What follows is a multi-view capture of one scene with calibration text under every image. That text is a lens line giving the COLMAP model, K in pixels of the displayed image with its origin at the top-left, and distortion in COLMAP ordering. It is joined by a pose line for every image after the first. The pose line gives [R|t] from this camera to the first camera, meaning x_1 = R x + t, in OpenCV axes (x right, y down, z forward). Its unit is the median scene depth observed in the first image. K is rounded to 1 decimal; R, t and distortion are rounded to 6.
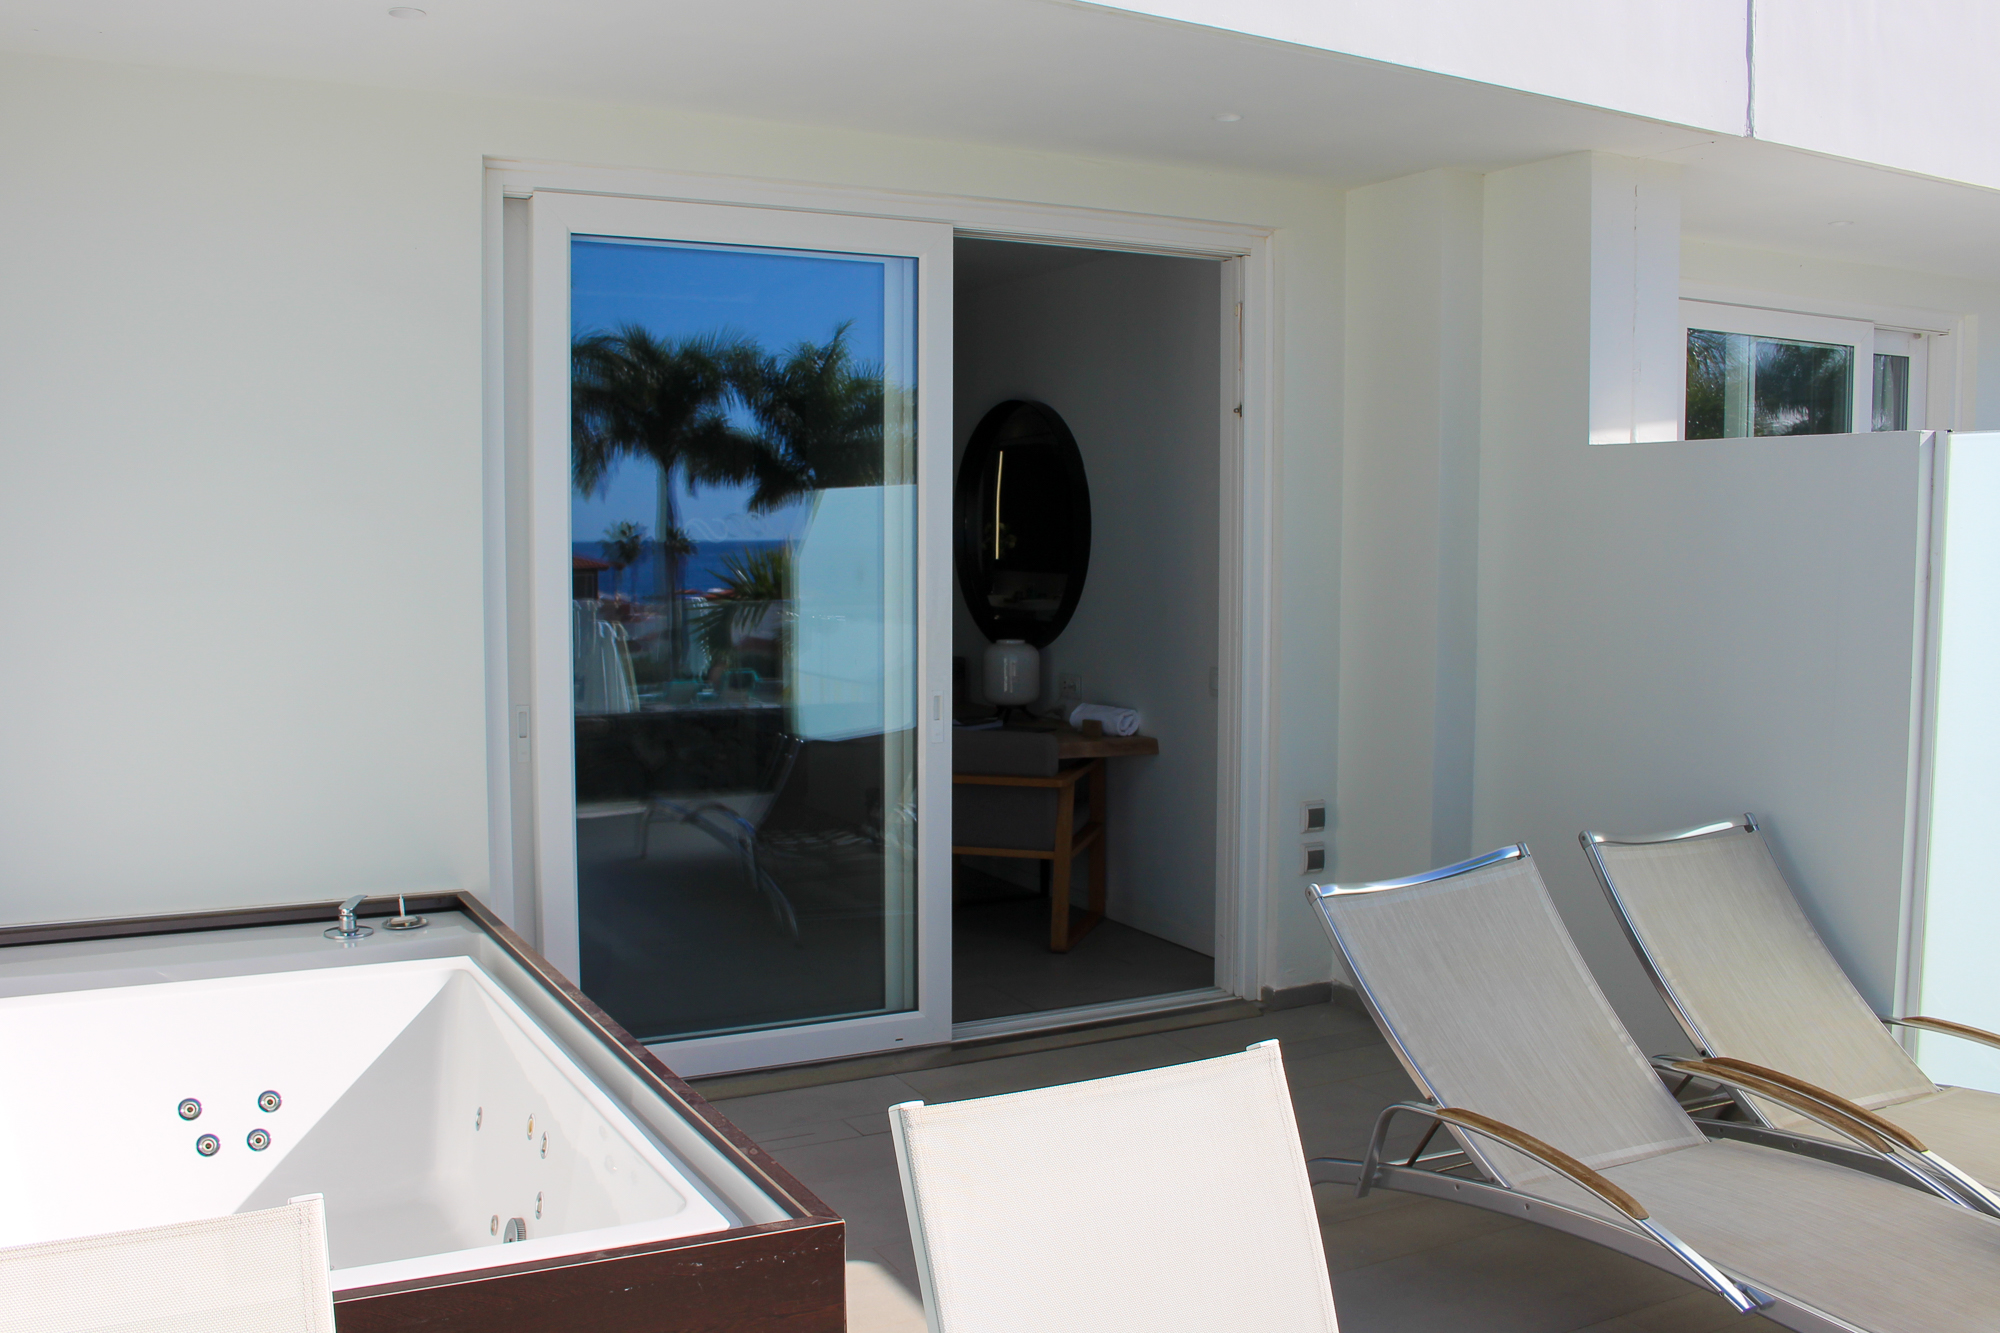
lens RADIAL K [[1761.7, 0, 1000.0], [0, 1761.7, 666.5], [0, 0, 1]] dist [-0.161544, 0.131299]
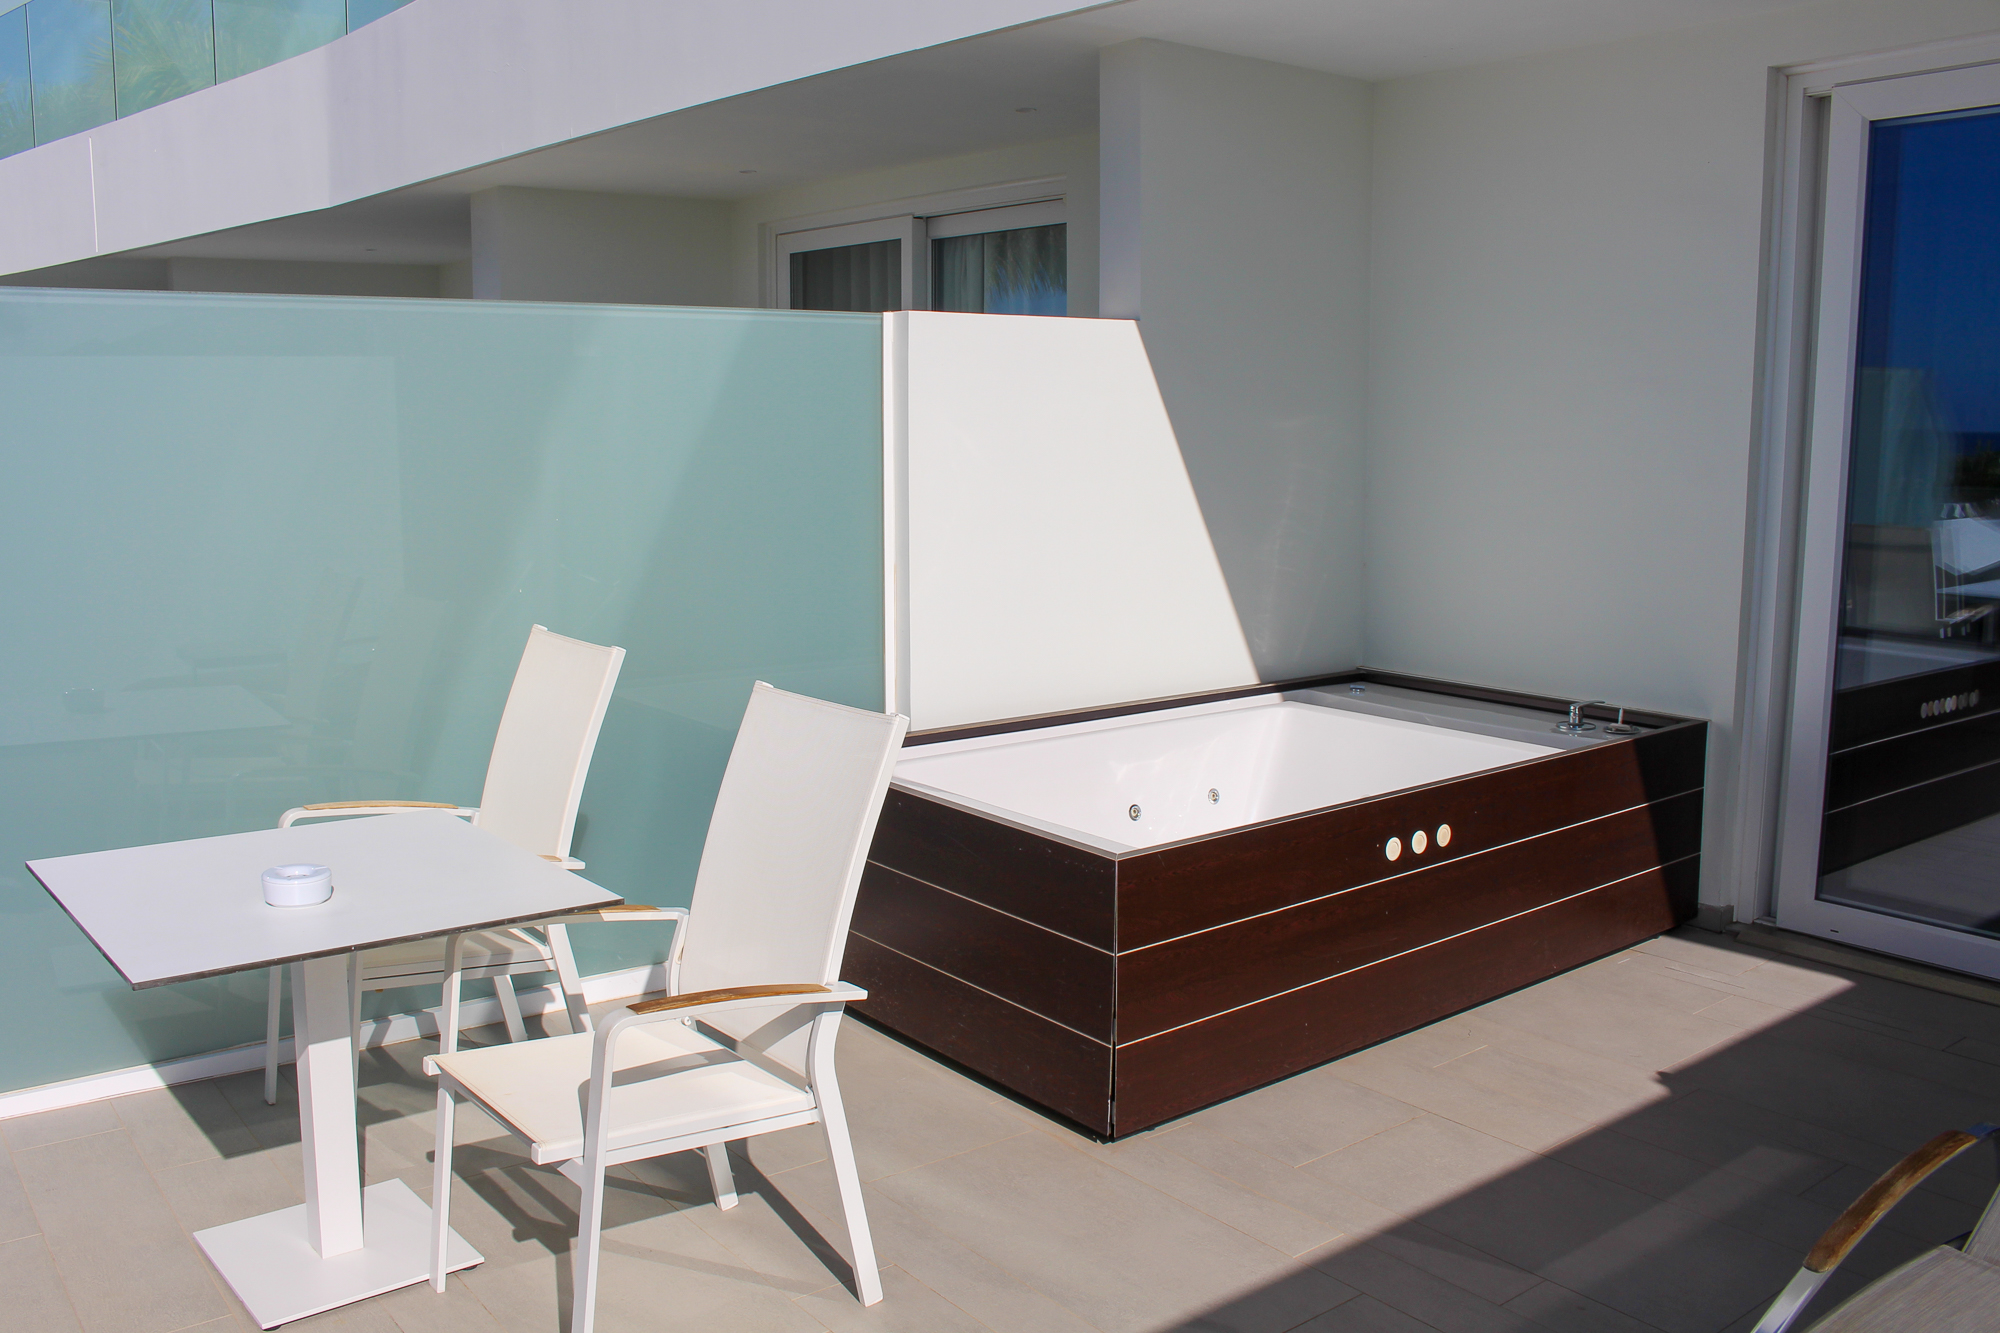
lens RADIAL K [[1761.7, 0, 1000.0], [0, 1761.7, 666.5], [0, 0, 1]] dist [-0.161544, 0.131299]
pose [[0.193771, 0.140869, -0.970880, 0.740429], [-0.080440, 0.988586, 0.127384, -0.014937], [0.977743, 0.053414, 0.202891, 0.325689]]
